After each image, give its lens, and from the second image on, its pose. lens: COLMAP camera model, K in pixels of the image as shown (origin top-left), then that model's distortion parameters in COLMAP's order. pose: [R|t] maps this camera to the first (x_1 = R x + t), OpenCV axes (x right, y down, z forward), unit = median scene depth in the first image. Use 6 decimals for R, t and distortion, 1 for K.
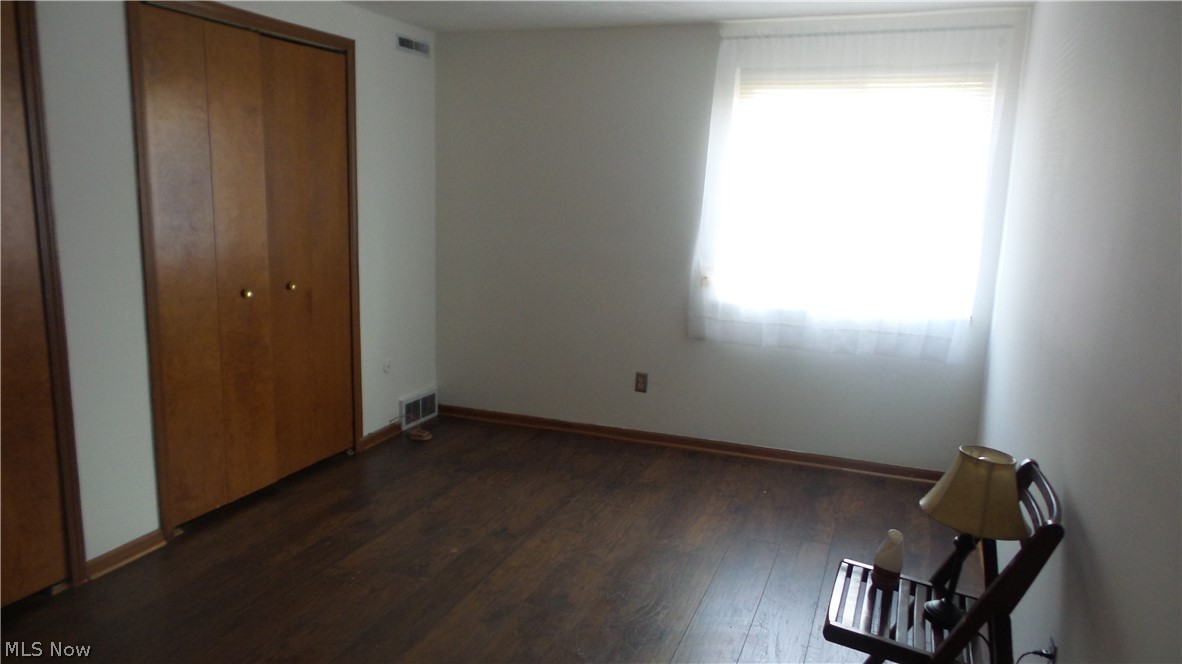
lens RADIAL K [[807.2, 0, 591.0], [0, 807.2, 332.0], [0, 0, 1]] dist [-0.000763, 0.006866]
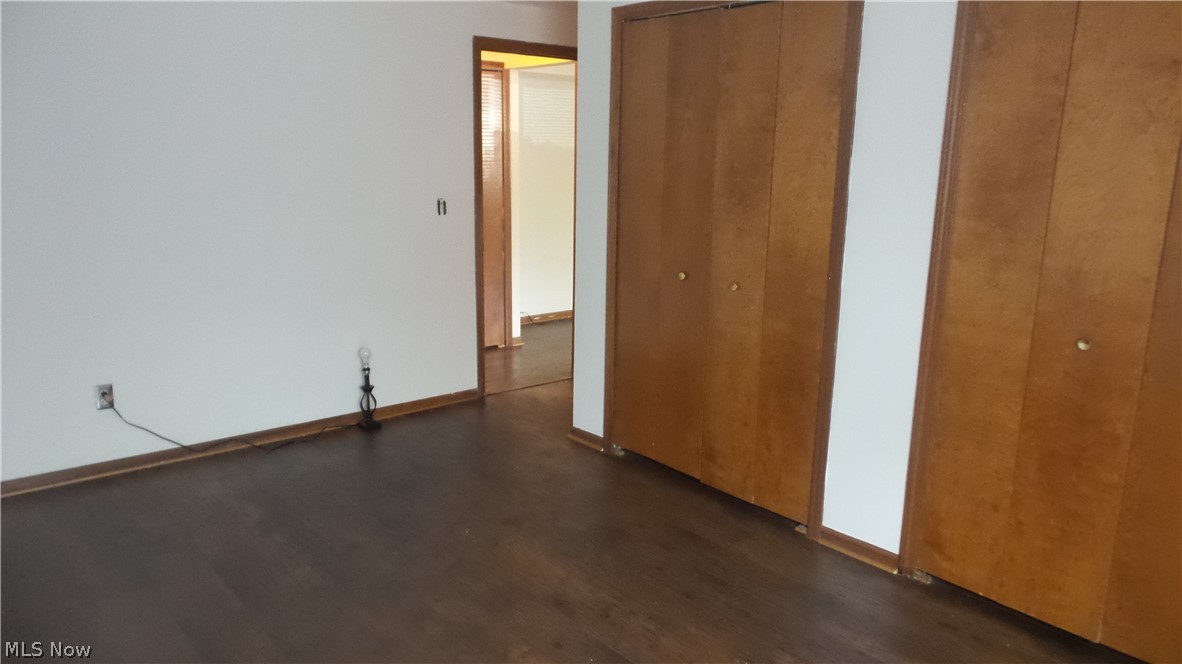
lens RADIAL K [[807.2, 0, 591.0], [0, 807.2, 332.0], [0, 0, 1]] dist [-0.000763, 0.006866]
pose [[-0.482200, 0.154374, -0.862353, 0.364620], [-0.179443, 0.946077, 0.269701, -0.171509], [0.857487, 0.284793, -0.428497, 0.964562]]
